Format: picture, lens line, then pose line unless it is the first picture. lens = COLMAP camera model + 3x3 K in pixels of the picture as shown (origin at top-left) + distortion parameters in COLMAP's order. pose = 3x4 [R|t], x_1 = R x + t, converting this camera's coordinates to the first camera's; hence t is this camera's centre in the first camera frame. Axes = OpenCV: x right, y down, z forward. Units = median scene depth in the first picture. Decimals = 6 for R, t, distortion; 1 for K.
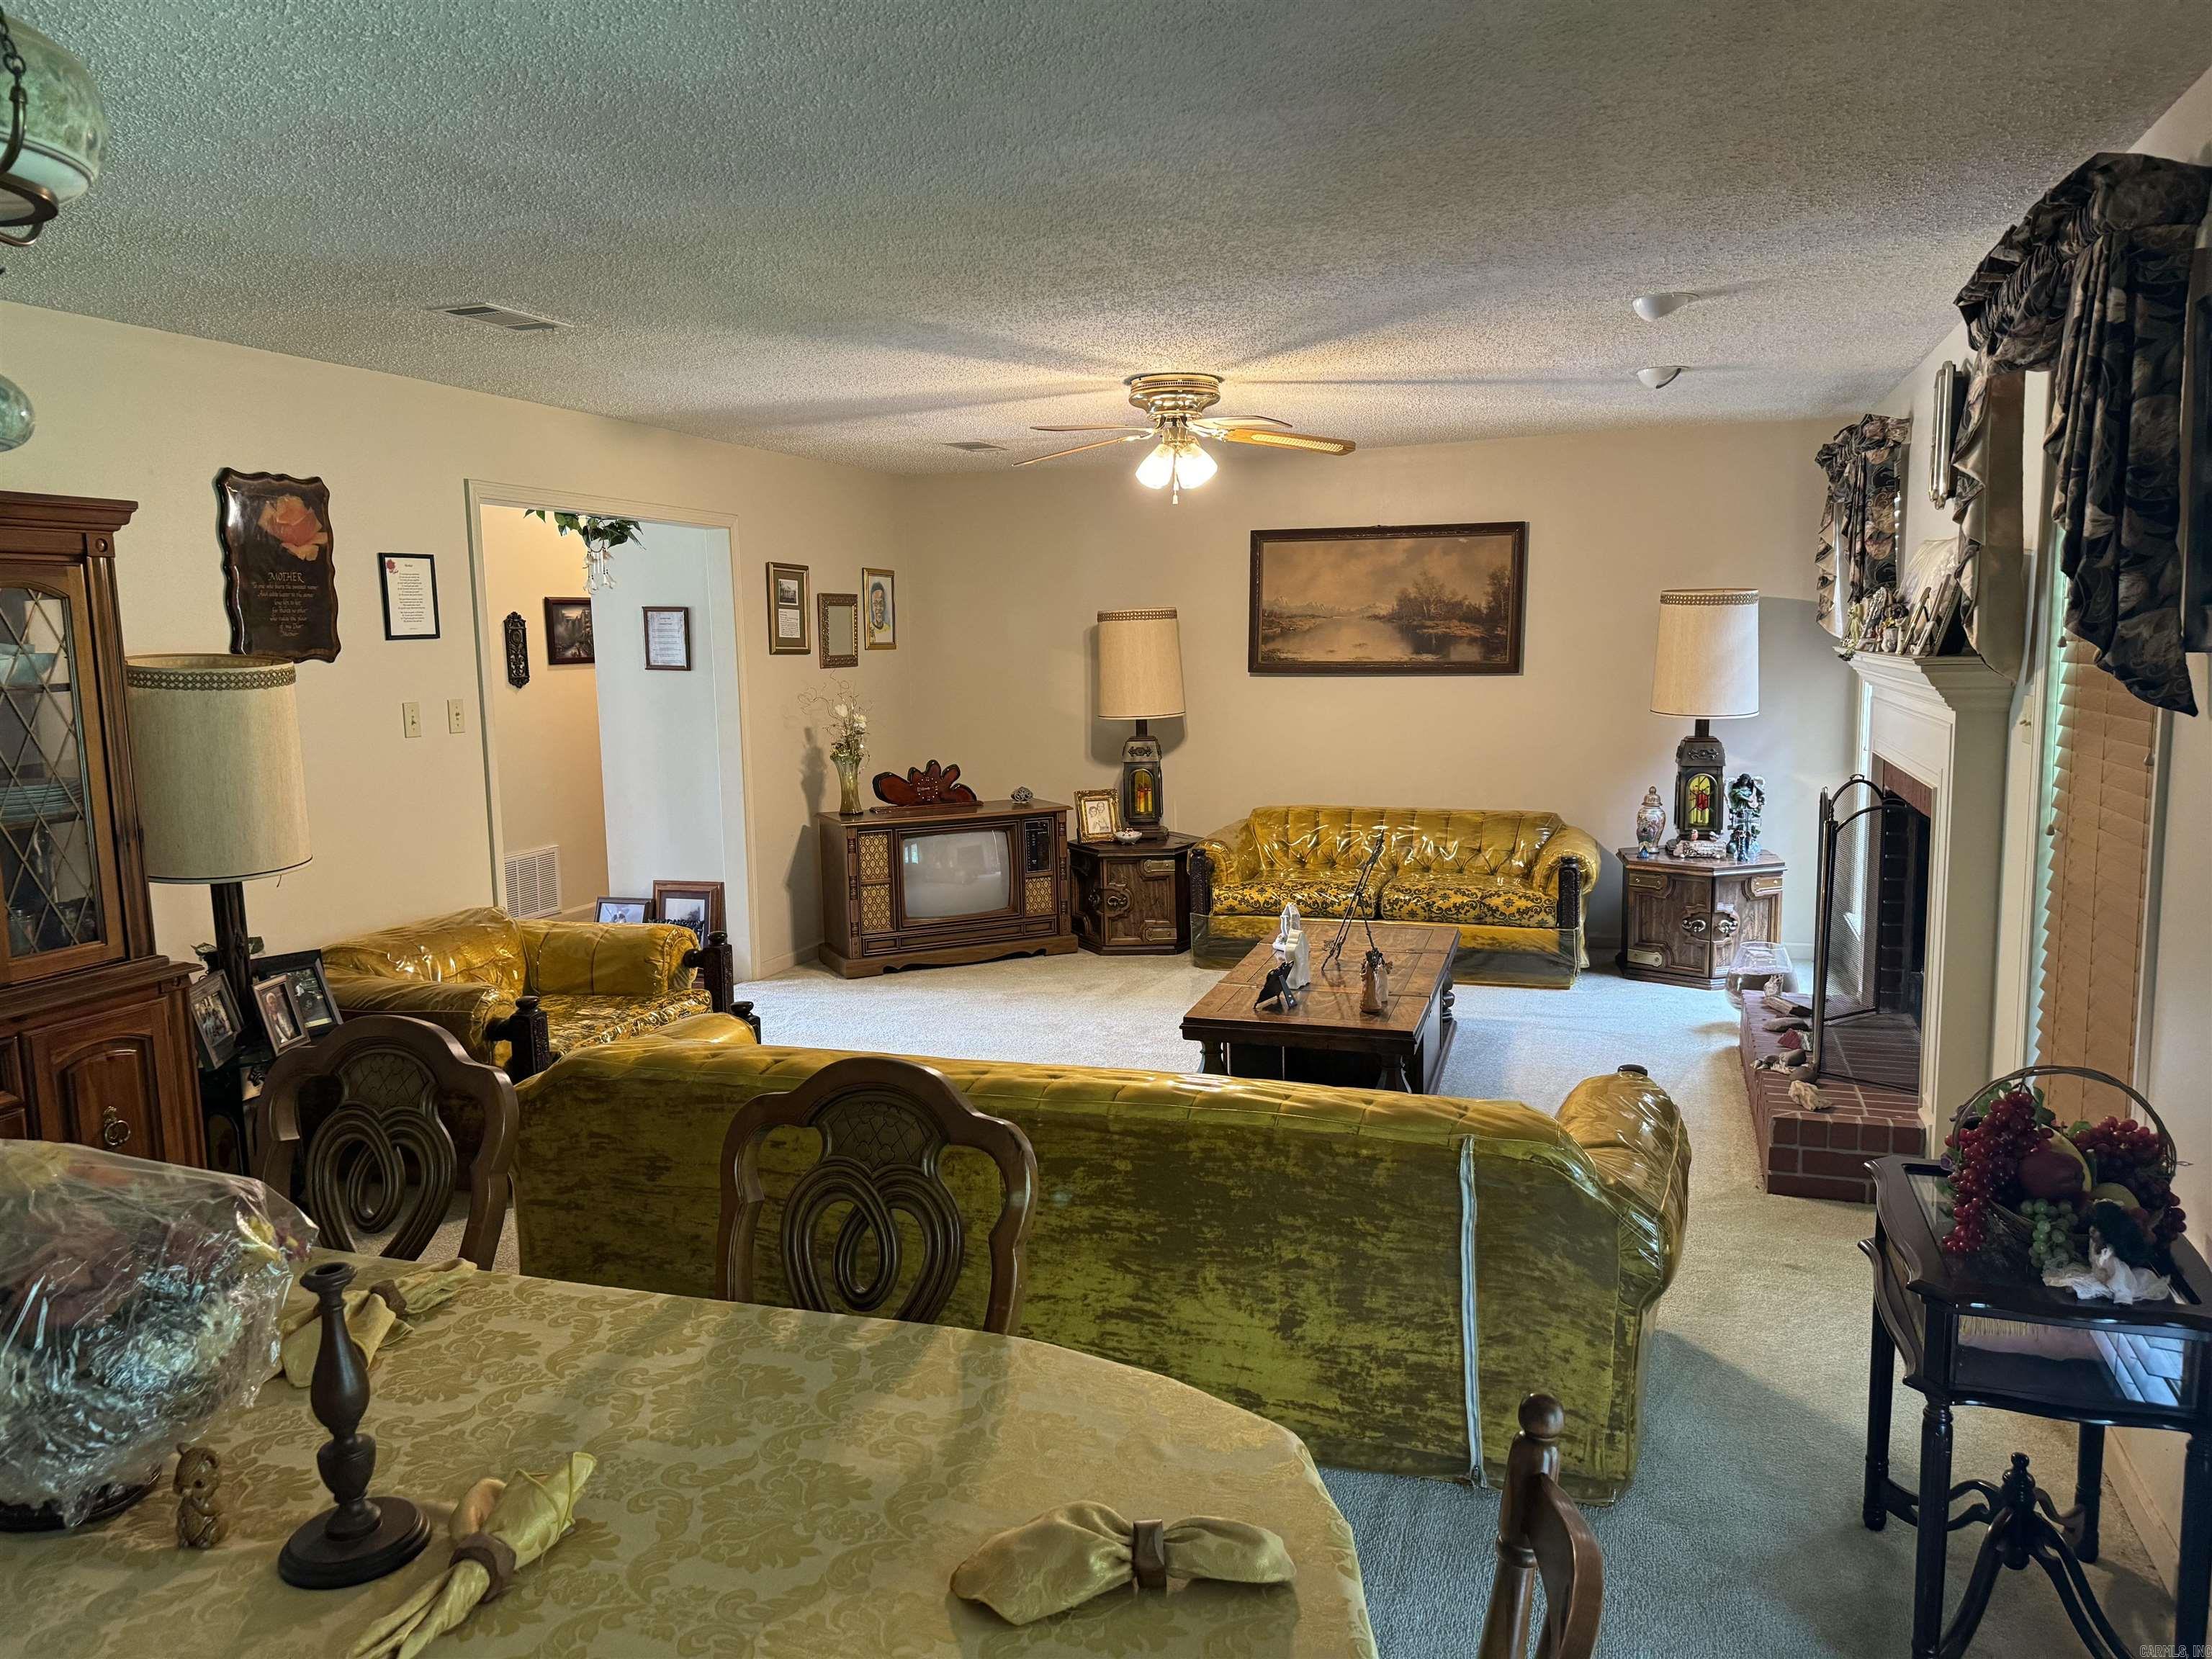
lens RADIAL K [[1546.3, 0, 1112.6], [0, 1546.3, 832.8], [0, 0, 1]] dist [0.138753, -0.211788]
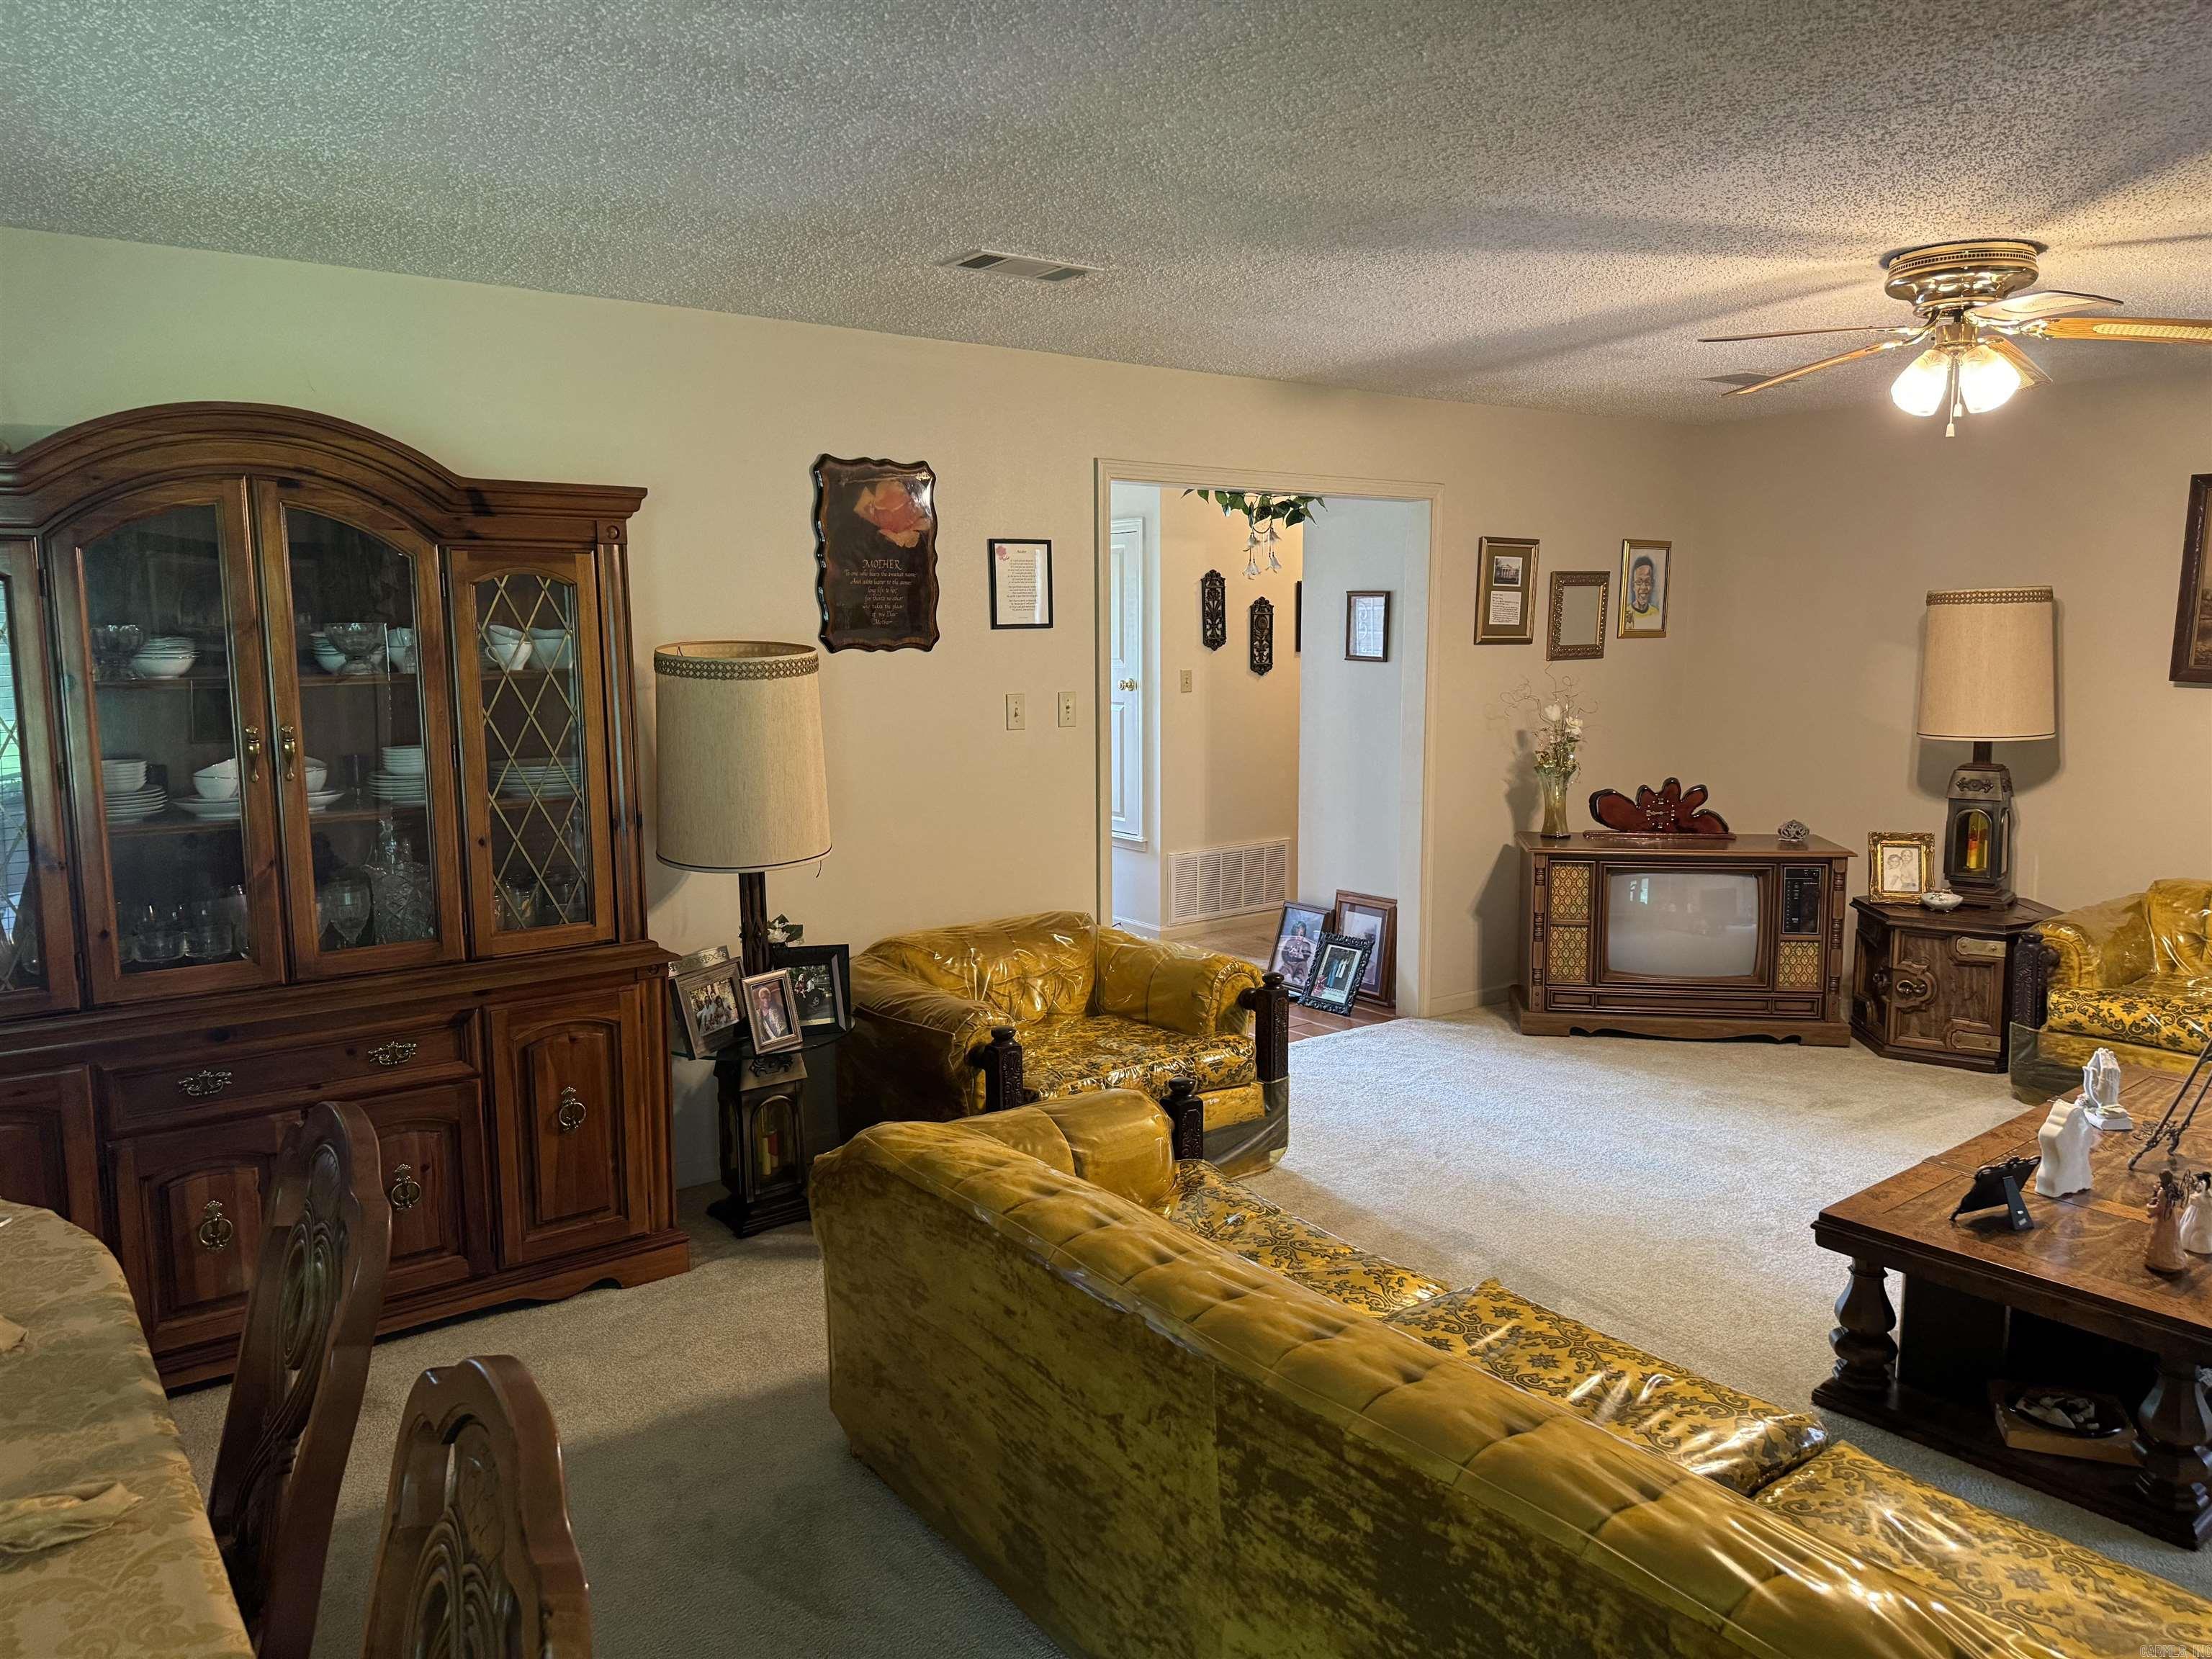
lens RADIAL K [[1546.3, 0, 1112.6], [0, 1546.3, 832.8], [0, 0, 1]] dist [0.138753, -0.211788]
pose [[0.829502, 0.088933, -0.551378, 0.097379], [-0.080693, 0.995966, 0.039246, -0.028275], [0.552644, 0.011937, 0.833332, 0.171686]]
